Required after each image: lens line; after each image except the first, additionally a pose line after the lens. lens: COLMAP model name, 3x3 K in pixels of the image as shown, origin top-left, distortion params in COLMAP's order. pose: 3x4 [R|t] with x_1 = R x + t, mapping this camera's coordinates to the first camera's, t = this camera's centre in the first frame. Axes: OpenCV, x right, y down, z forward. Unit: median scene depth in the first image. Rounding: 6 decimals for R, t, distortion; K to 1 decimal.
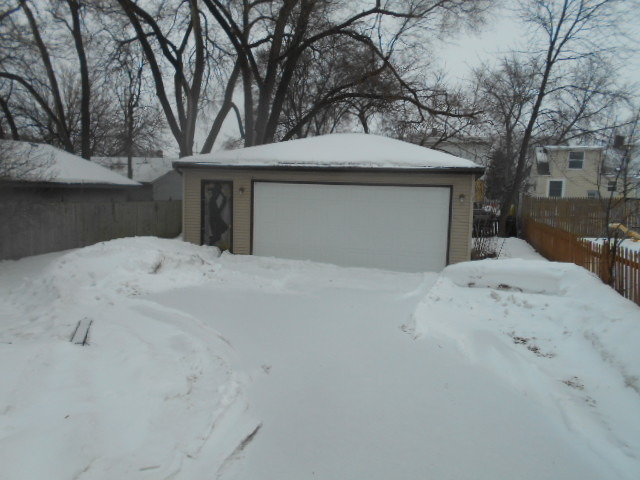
lens RADIAL K [[484.0, 0, 320.0], [0, 484.0, 240.0], [0, 0, 1]] dist [0.009313, 0.003213]
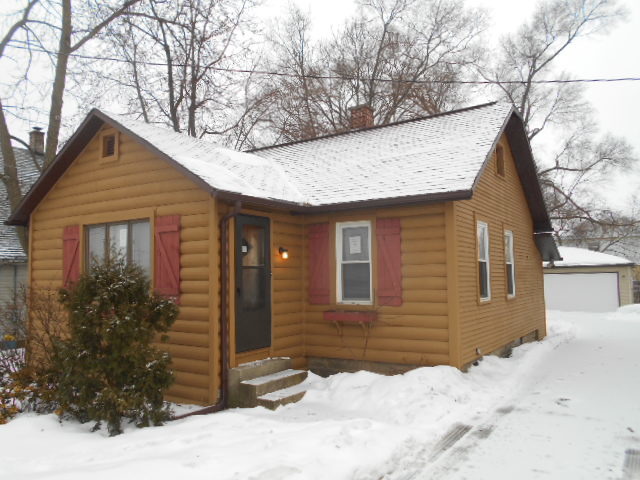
lens RADIAL K [[502.2, 0, 320.0], [0, 502.2, 240.0], [0, 0, 1]] dist [-0.049342, 0.001333]
pose [[0.954012, -0.068186, -0.291910, -0.173521], [0.007814, 0.979112, -0.203169, 0.092251], [0.299666, 0.191545, 0.934618, -0.744695]]
